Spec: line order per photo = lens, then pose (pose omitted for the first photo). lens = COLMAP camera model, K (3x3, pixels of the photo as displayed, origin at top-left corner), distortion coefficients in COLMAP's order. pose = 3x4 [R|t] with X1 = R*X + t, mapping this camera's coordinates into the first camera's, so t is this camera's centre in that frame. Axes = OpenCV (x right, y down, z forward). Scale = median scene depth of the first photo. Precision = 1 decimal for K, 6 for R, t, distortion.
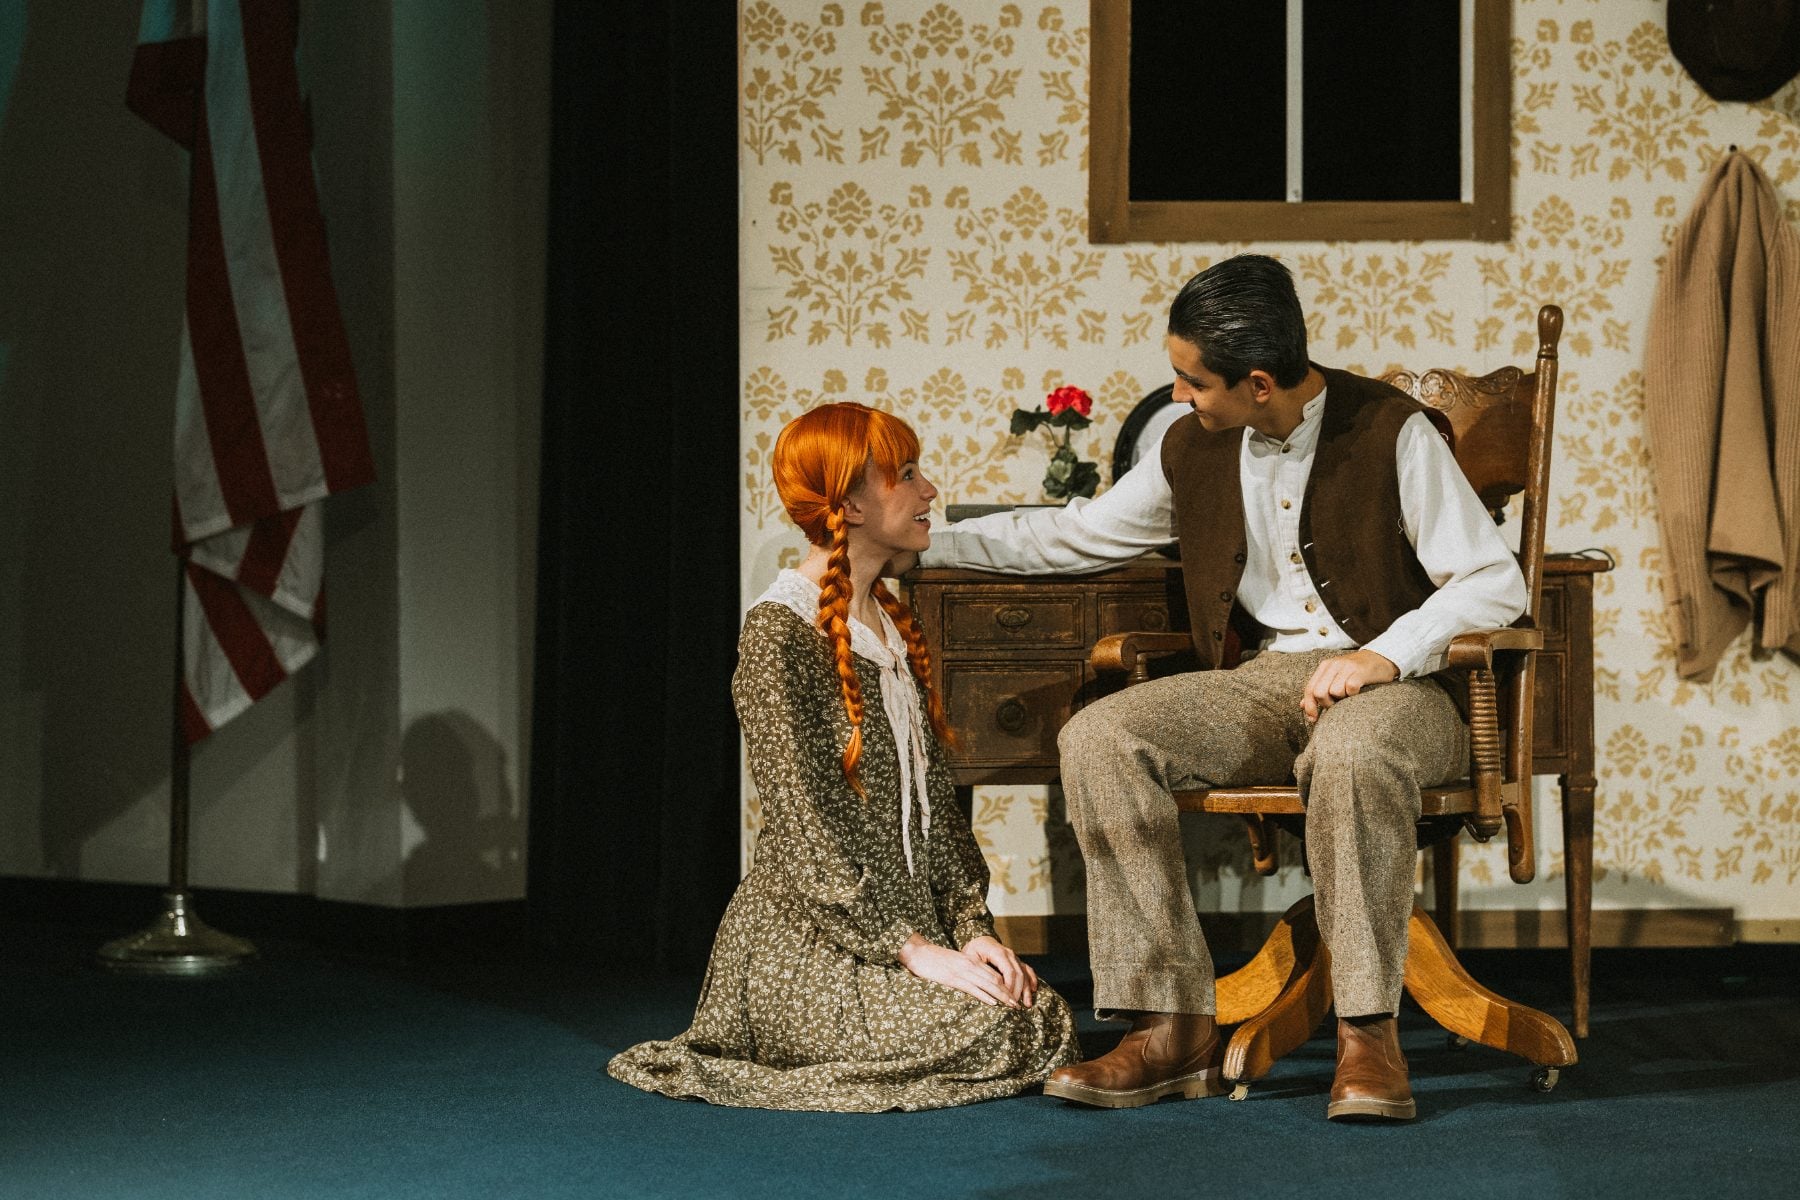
lens RADIAL K [[4742.9, 0, 907.4], [0, 4742.9, 594.4], [0, 0, 1]] dist [0.033542, 0.000000]
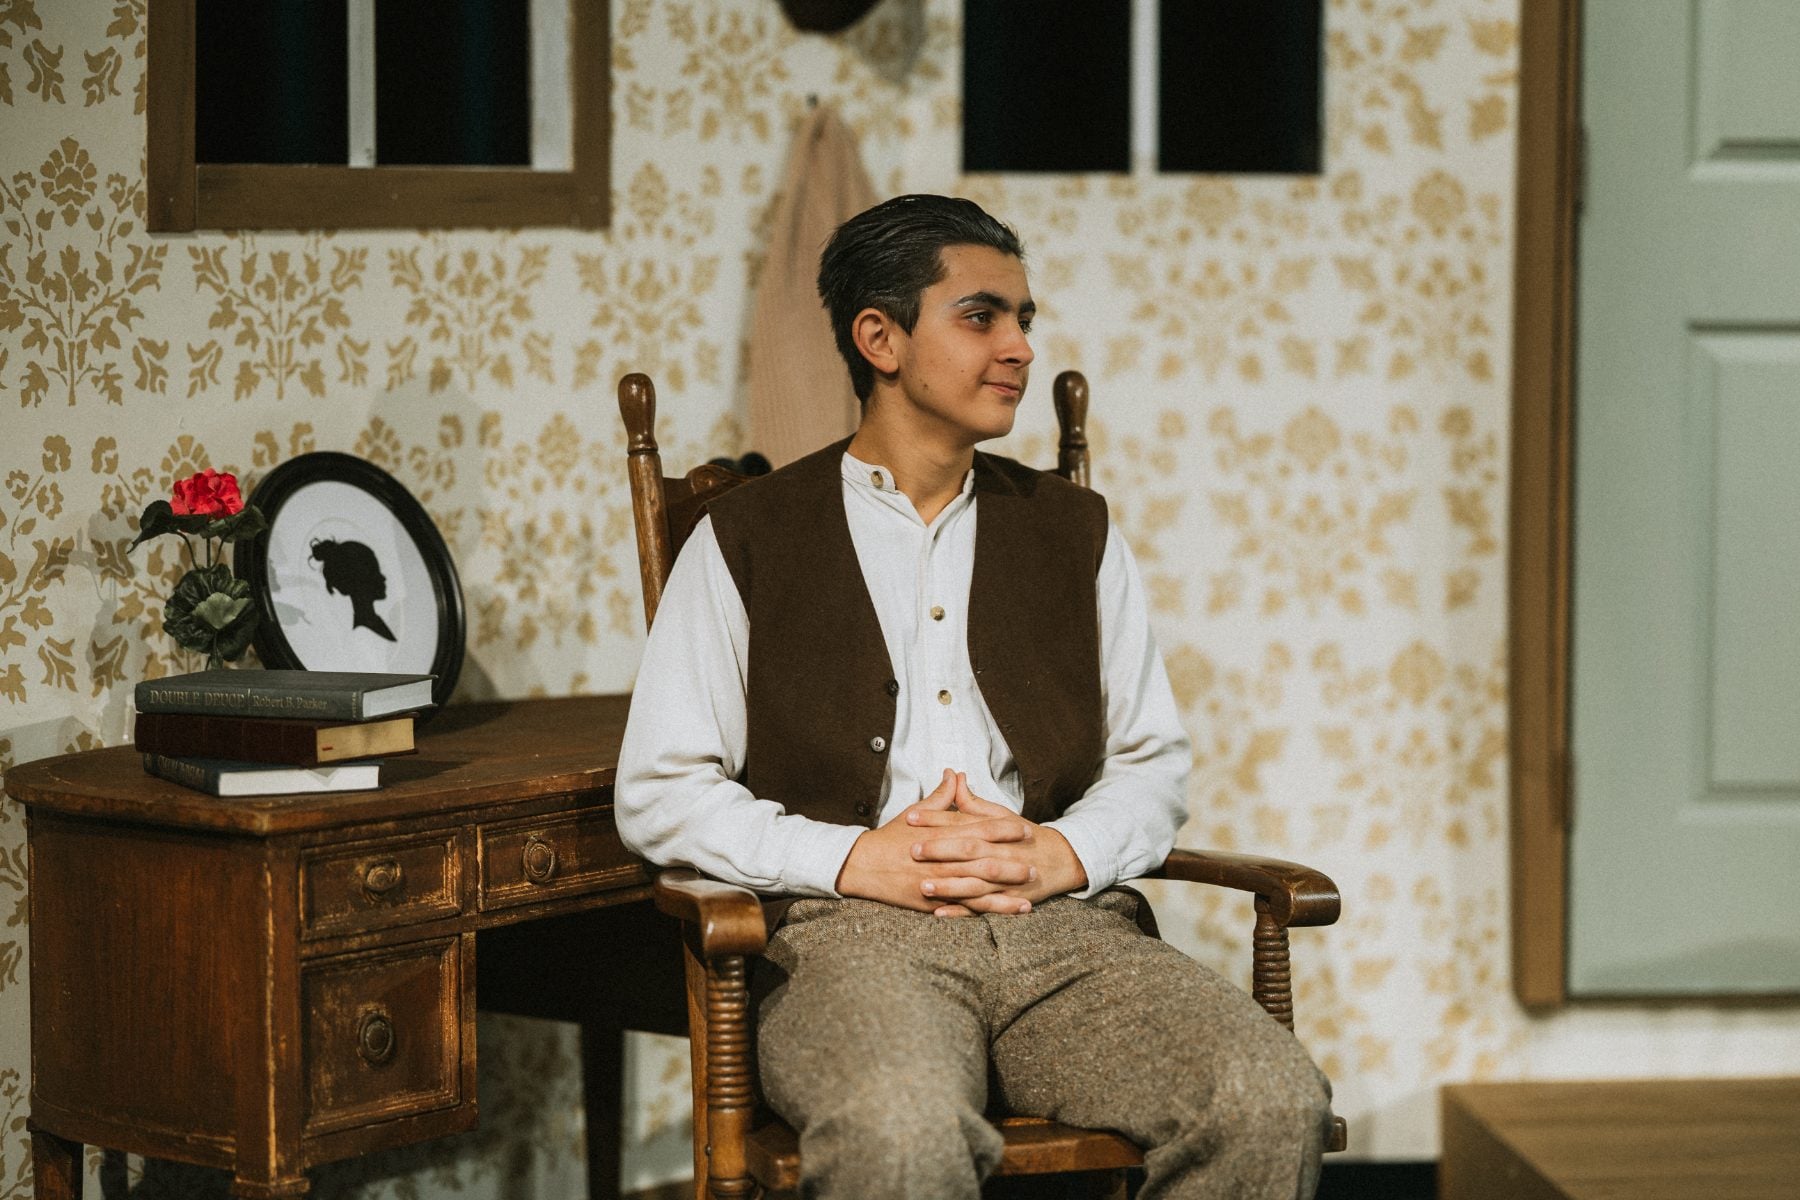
lens RADIAL K [[4742.9, 0, 903.0], [0, 4742.9, 586.8], [0, 0, 1]] dist [0.033542, 0.000000]
pose [[0.713089, -0.047171, 0.699485, -0.327638], [0.017261, 0.998613, 0.049746, -0.056873], [-0.700861, -0.023400, 0.712914, 0.487985]]
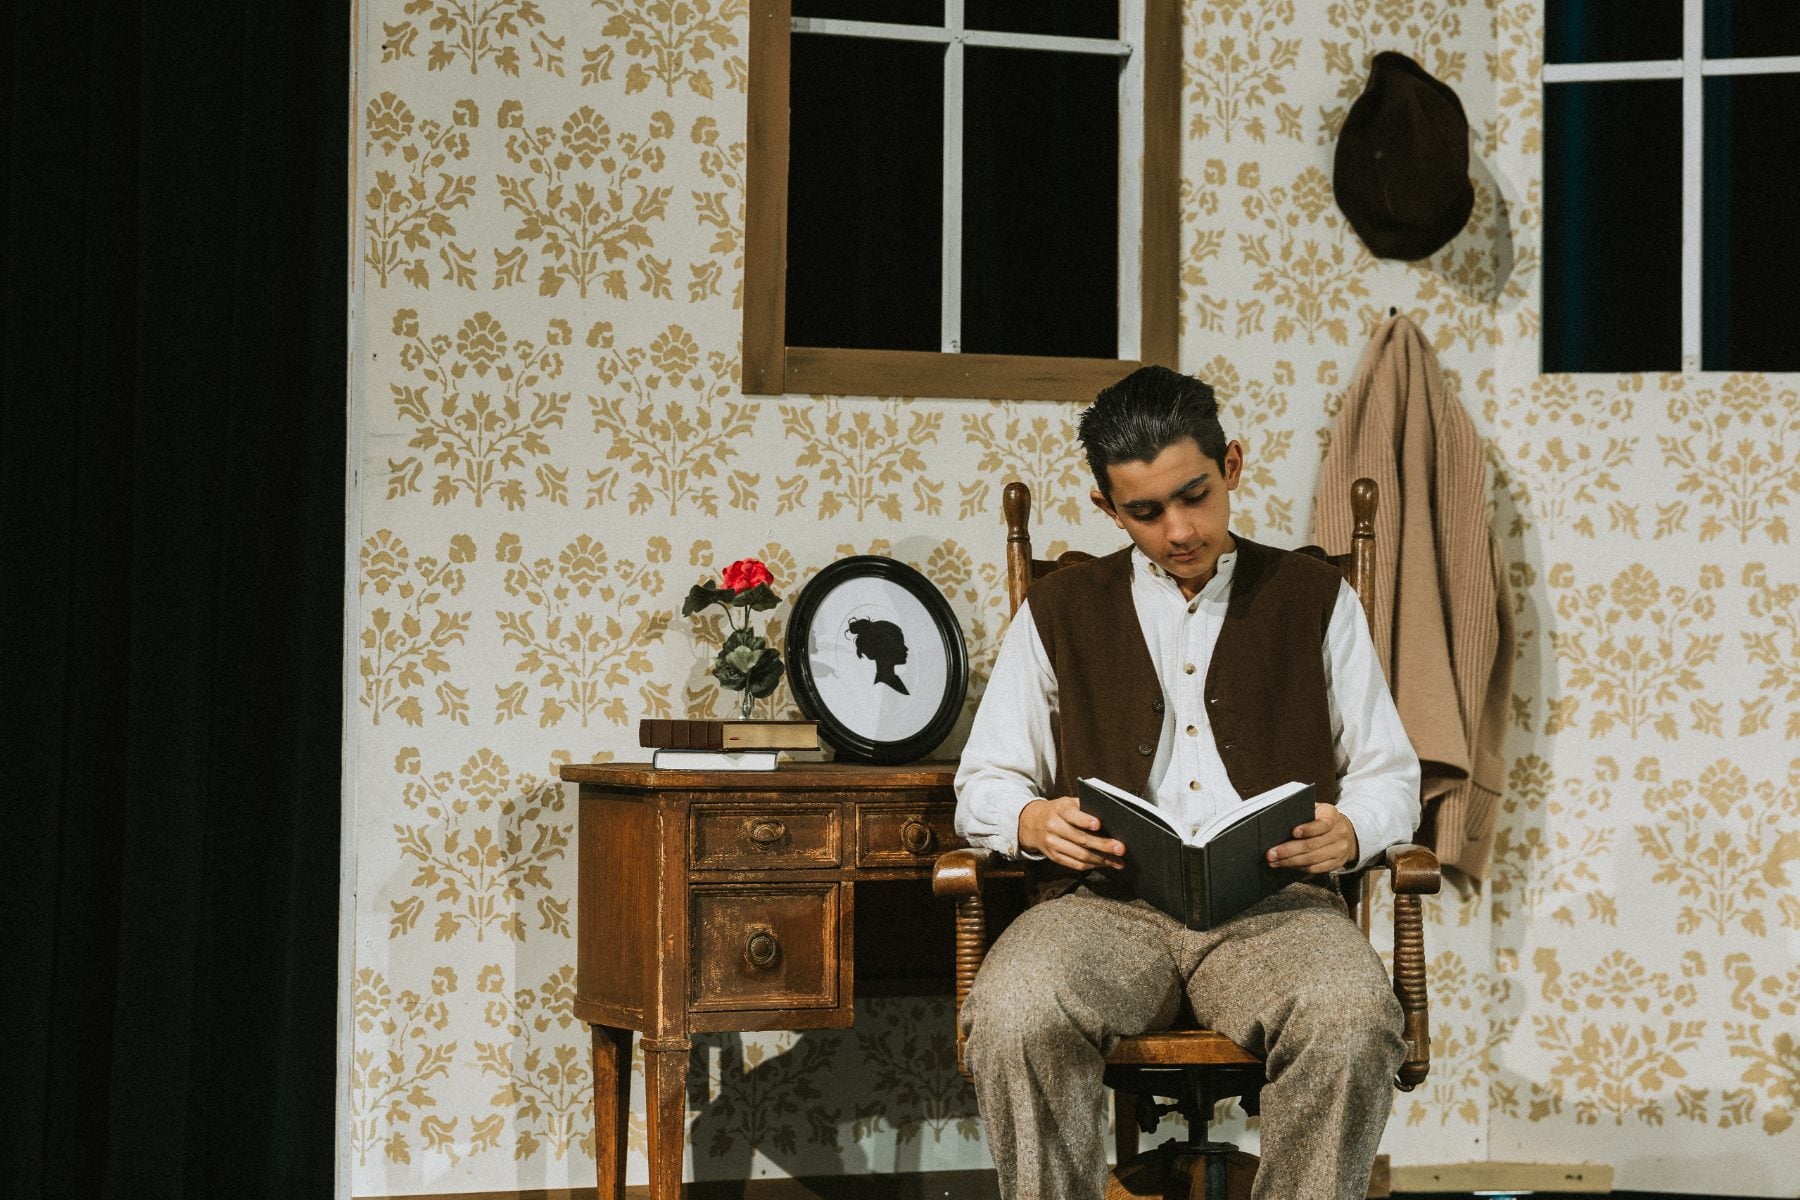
lens RADIAL K [[4742.9, 0, 870.7], [0, 4742.9, 588.9], [0, 0, 1]] dist [0.033542, 0.000000]
pose [[0.944085, 0.016284, 0.329301, -0.221554], [-0.002154, 0.999063, -0.043231, -0.001757], [-0.329696, 0.040104, 0.943235, 0.185775]]
